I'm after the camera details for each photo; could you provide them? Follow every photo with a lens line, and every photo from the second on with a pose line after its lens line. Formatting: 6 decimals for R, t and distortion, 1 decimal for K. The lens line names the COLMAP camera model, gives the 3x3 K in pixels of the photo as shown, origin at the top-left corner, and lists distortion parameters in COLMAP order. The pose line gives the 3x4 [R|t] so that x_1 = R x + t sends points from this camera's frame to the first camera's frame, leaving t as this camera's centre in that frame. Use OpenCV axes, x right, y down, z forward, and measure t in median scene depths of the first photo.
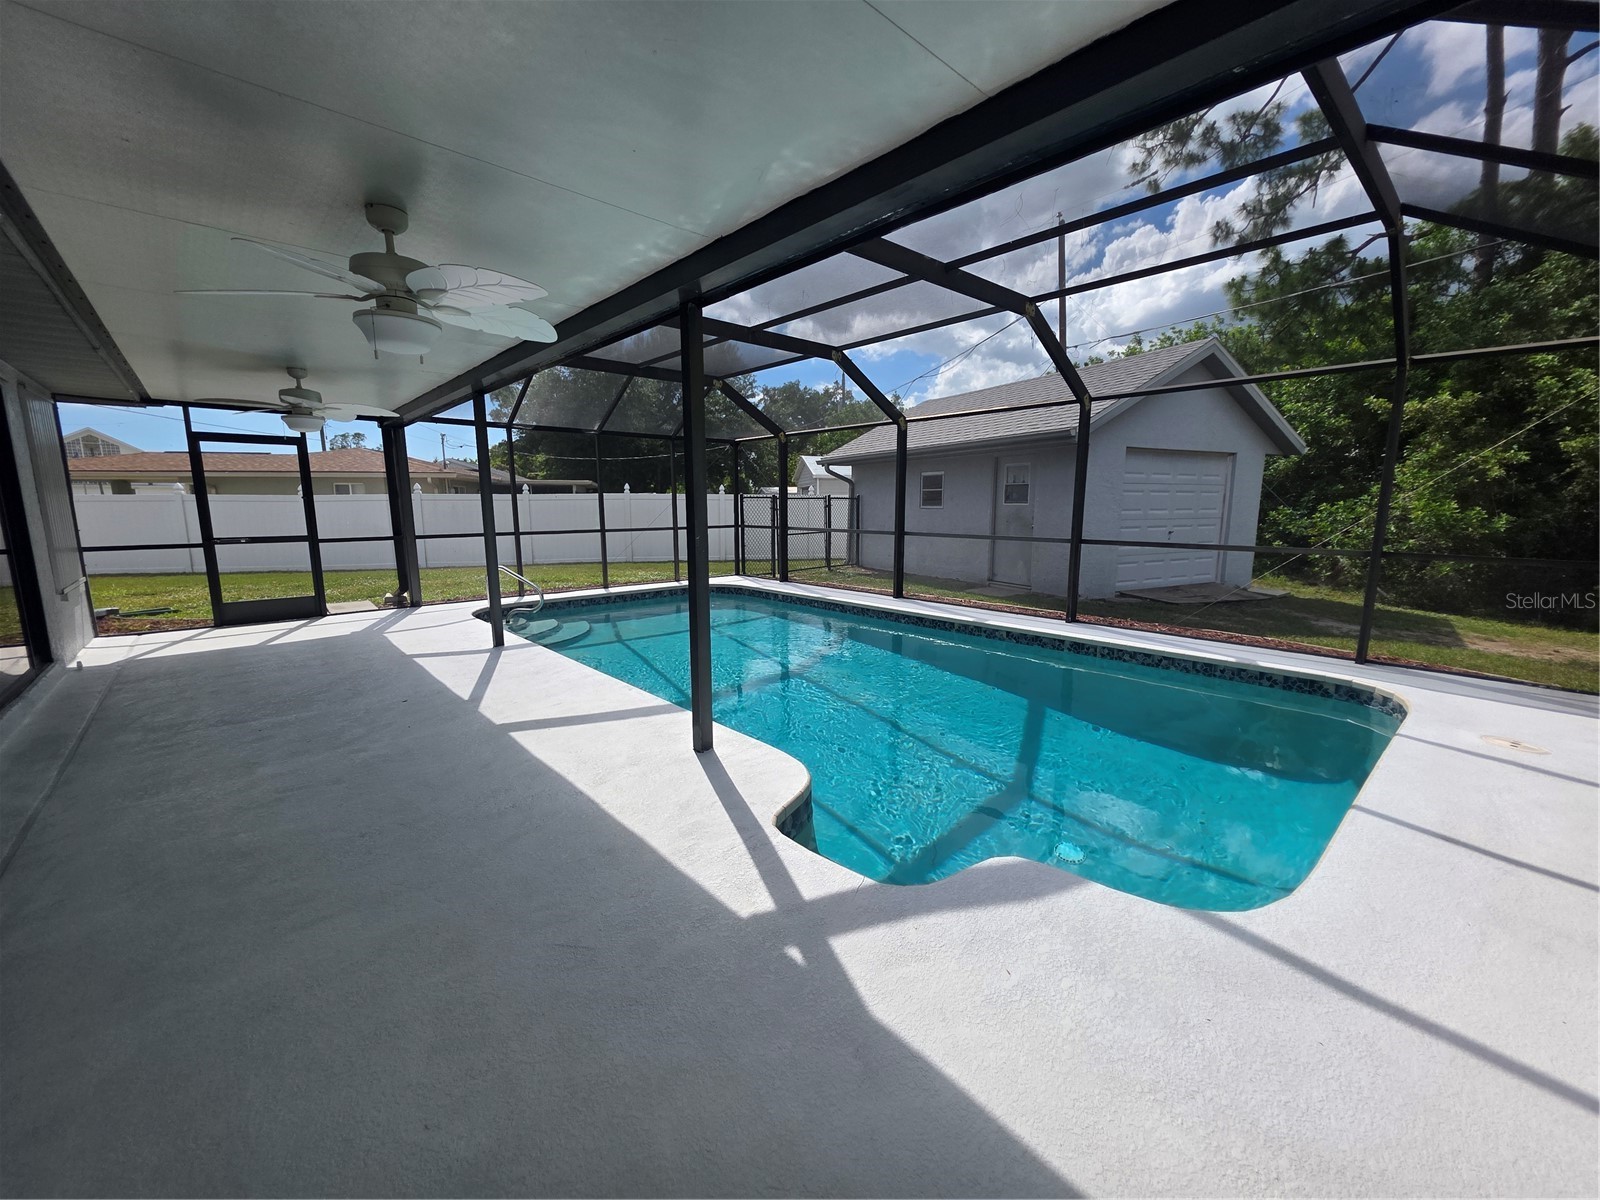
lens RADIAL K [[641.3, 0, 803.3], [0, 641.3, 606.0], [0, 0, 1]] dist [0.000258, 0.000115]
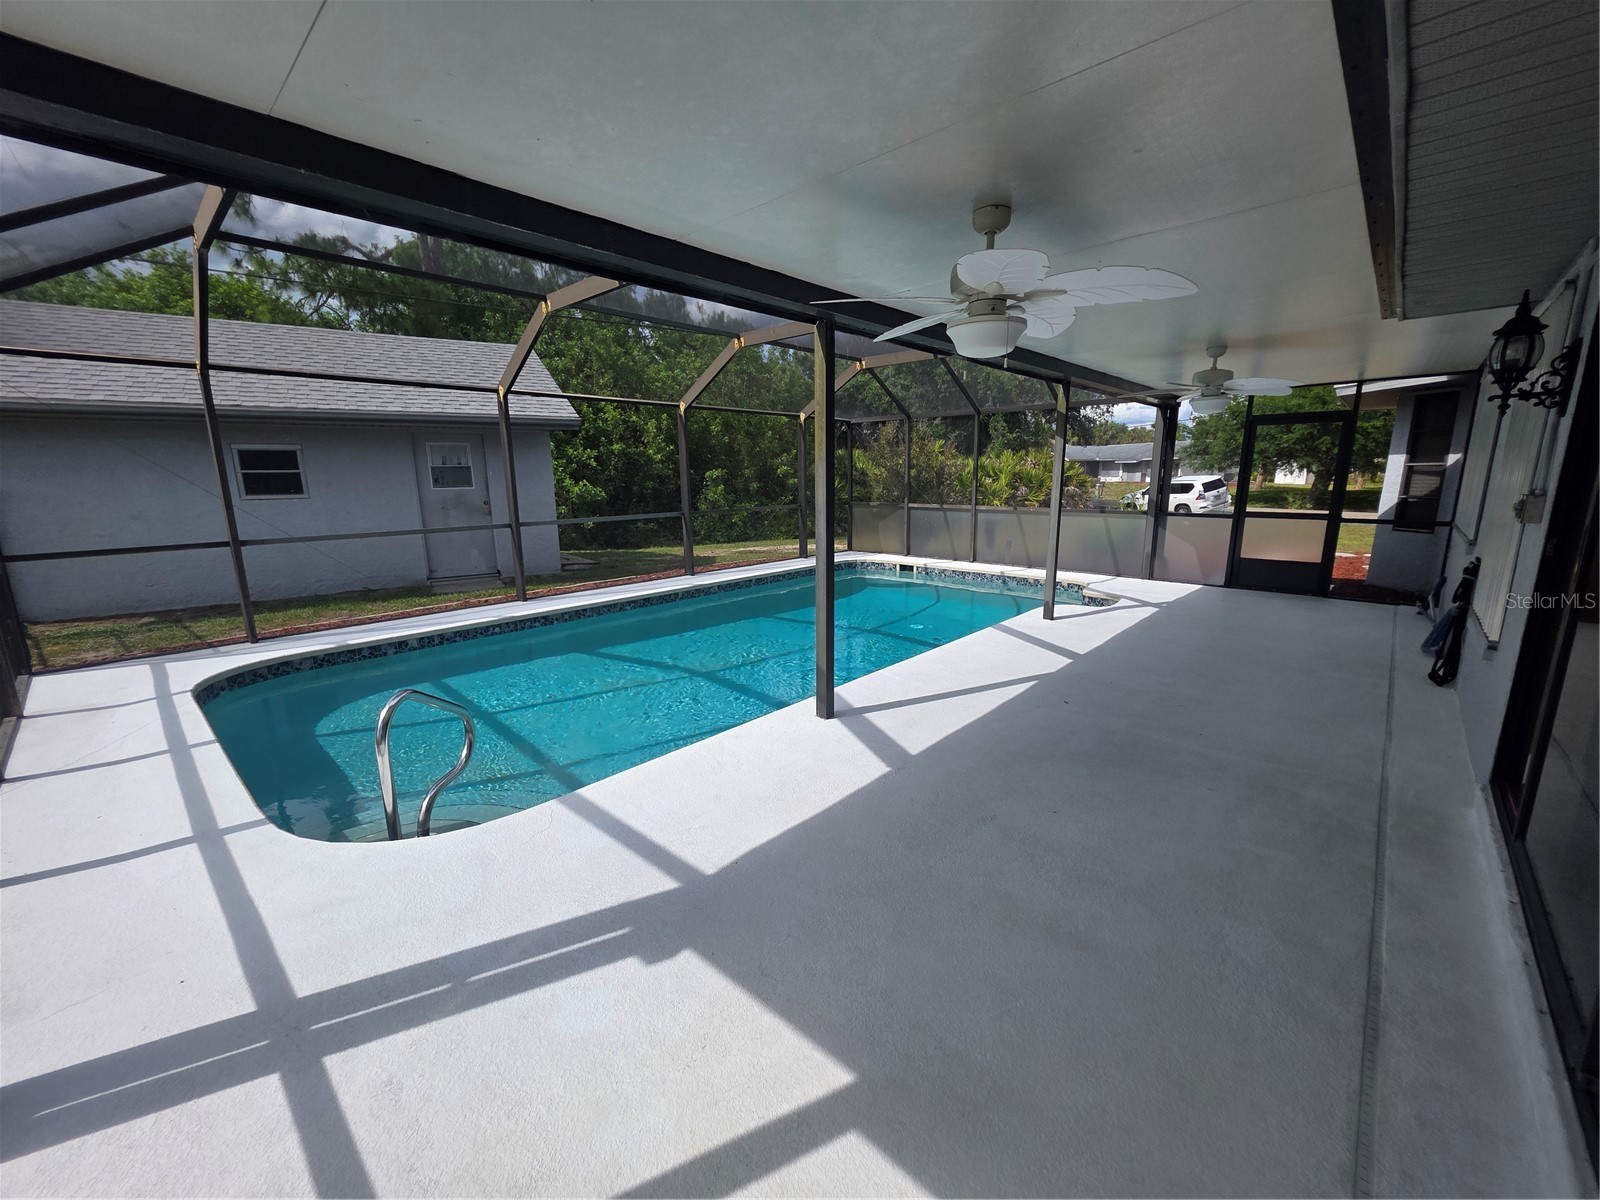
lens RADIAL K [[650.4, 0, 804.2], [0, 650.4, 605.7], [0, 0, 1]] dist [0.000103, -0.000131]
pose [[-0.095849, -0.197943, 0.975516, -0.903318], [0.168168, 0.962721, 0.211870, -0.156695], [-0.981087, 0.184358, -0.058988, 0.850675]]
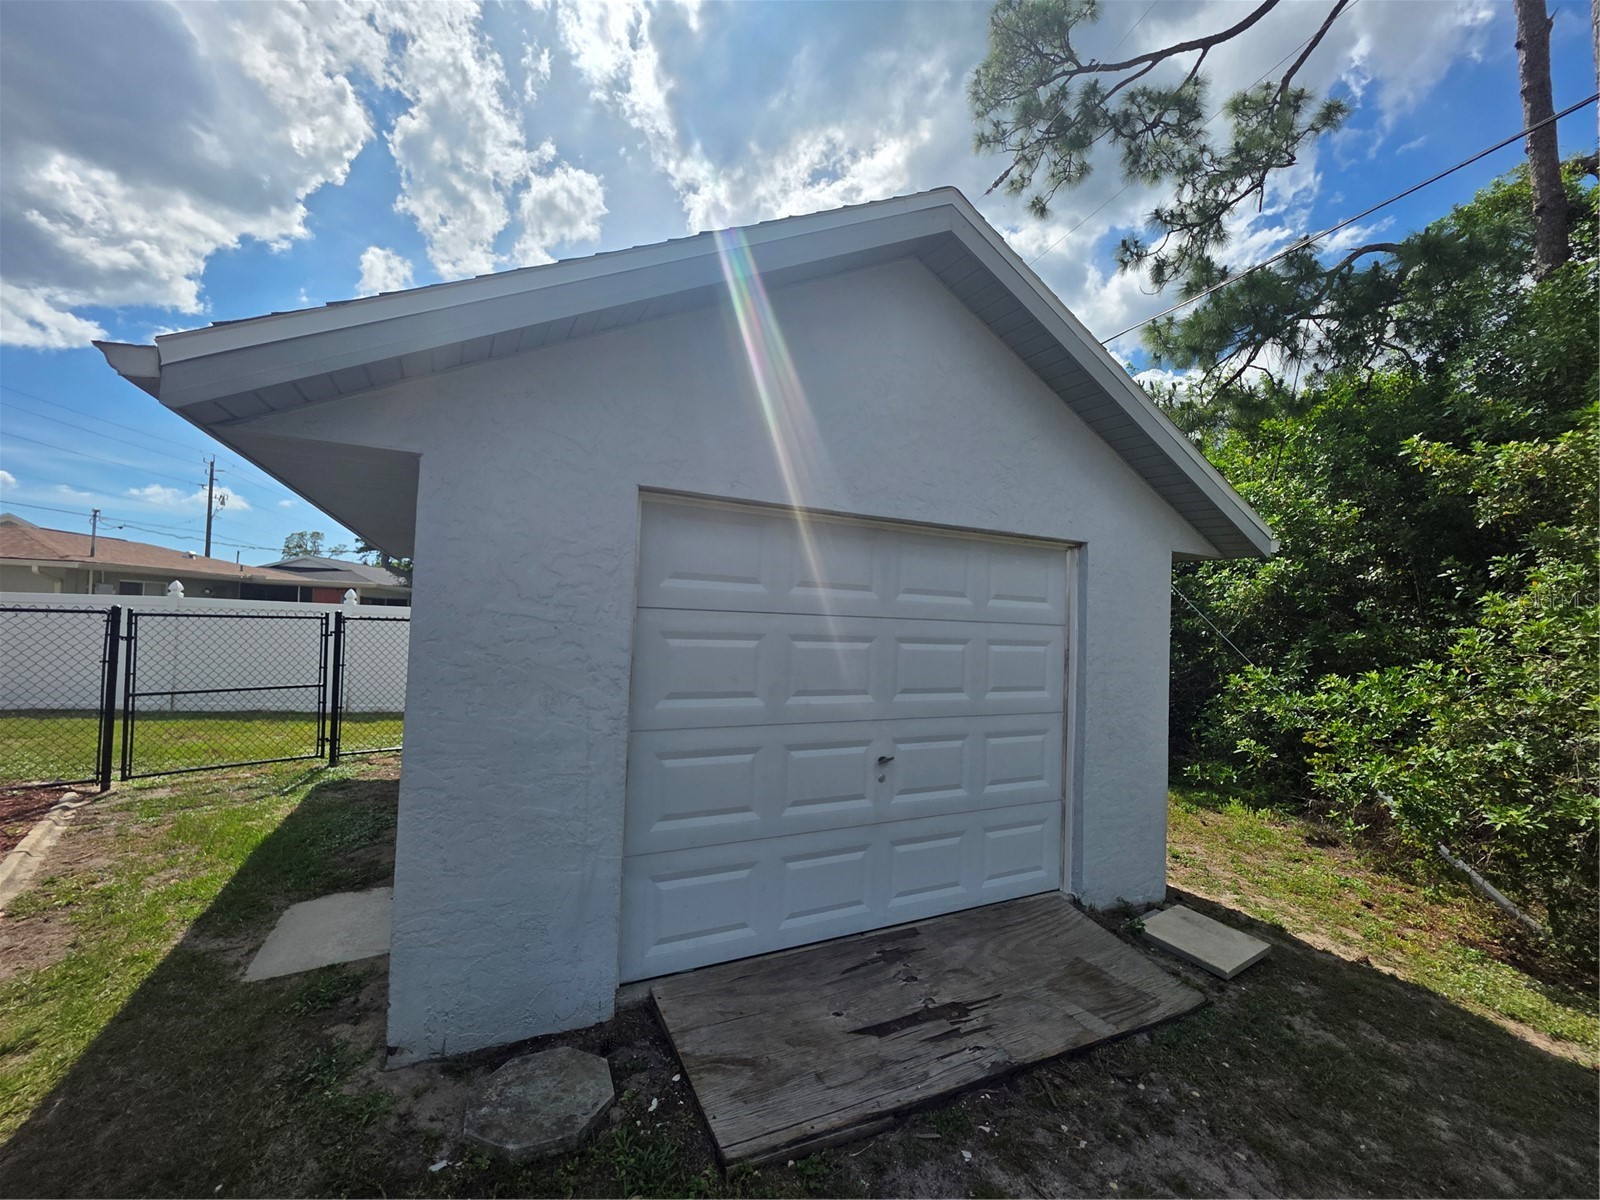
lens RADIAL K [[652.7, 0, 802.6], [0, 652.7, 597.9], [0, 0, 1]] dist [0.012926, 0.000042]
pose [[0.999241, 0.038542, 0.005599, 0.720225], [-0.036719, 0.980214, -0.194507, -0.178374], [-0.012985, 0.194154, 0.980885, 0.895918]]
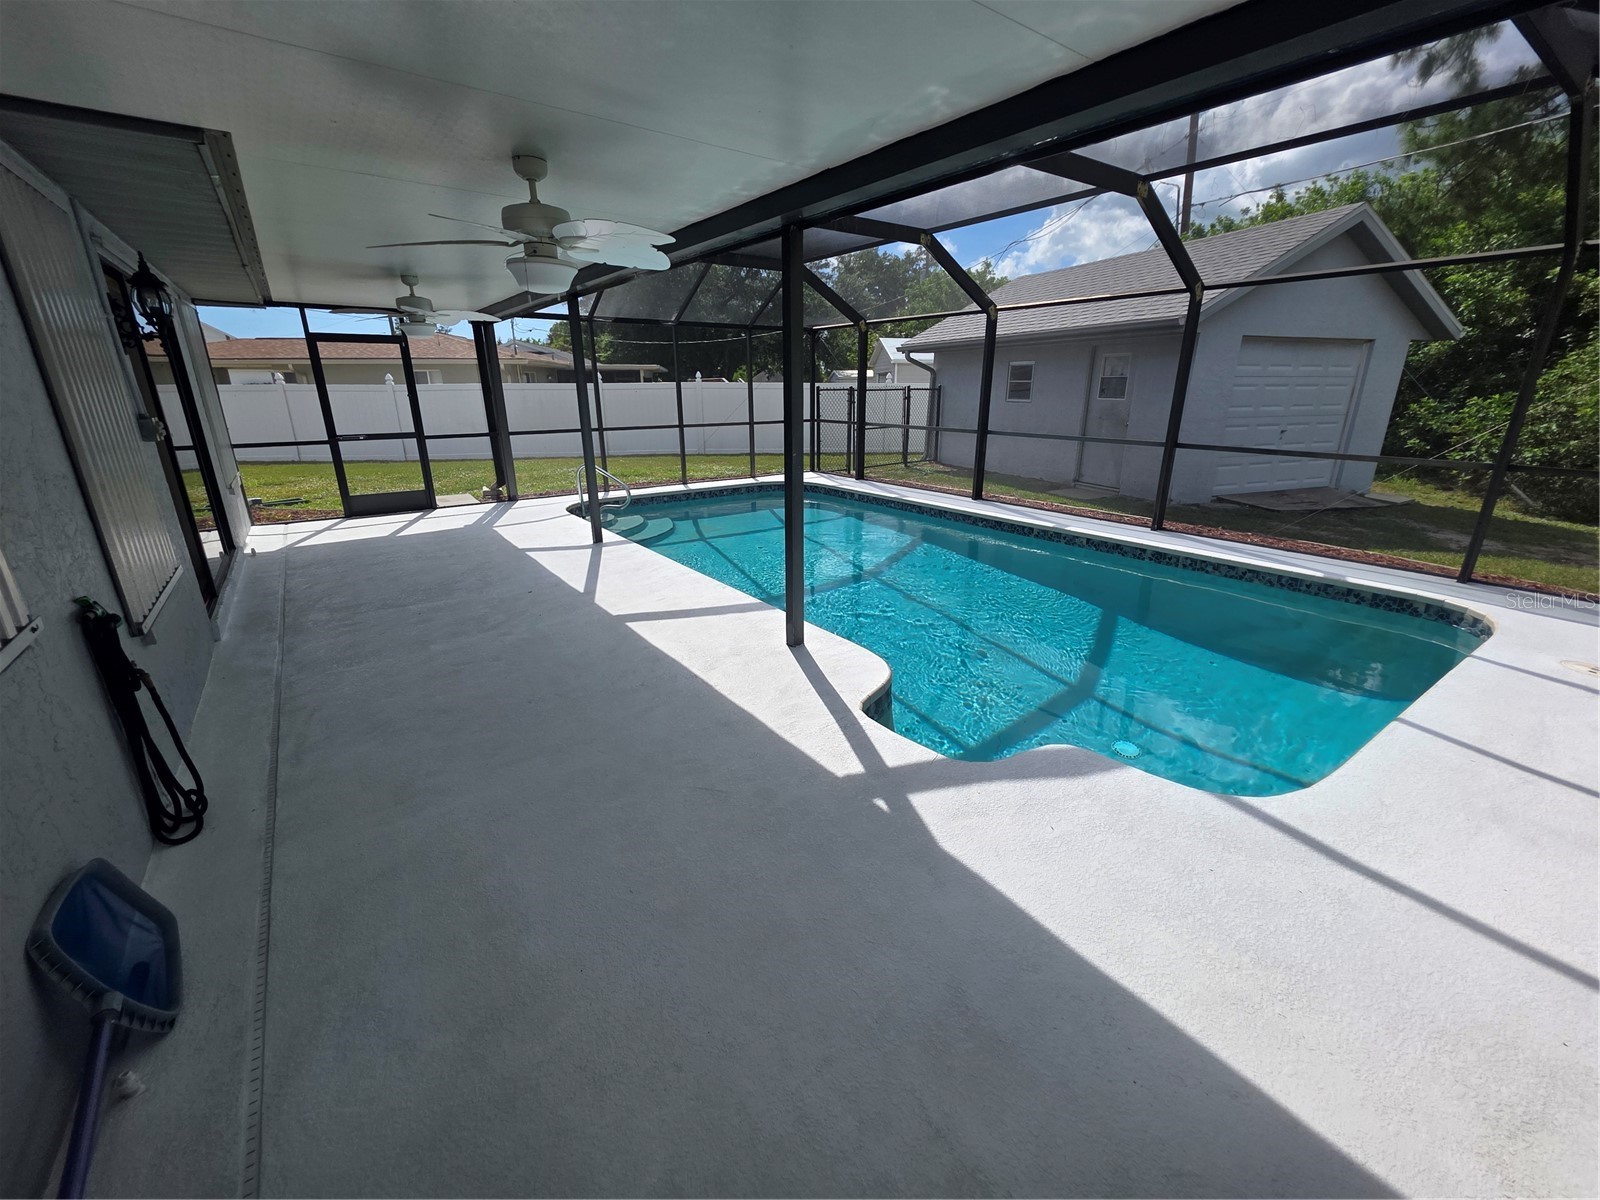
lens RADIAL K [[662.8, 0, 802.0], [0, 662.8, 605.5], [0, 0, 1]] dist [0.000724, 0.000093]
pose [[0.994286, 0.032598, -0.101654, -0.012749], [-0.015759, 0.986625, 0.162244, -0.016071], [0.105583, -0.159715, 0.981501, -0.065223]]
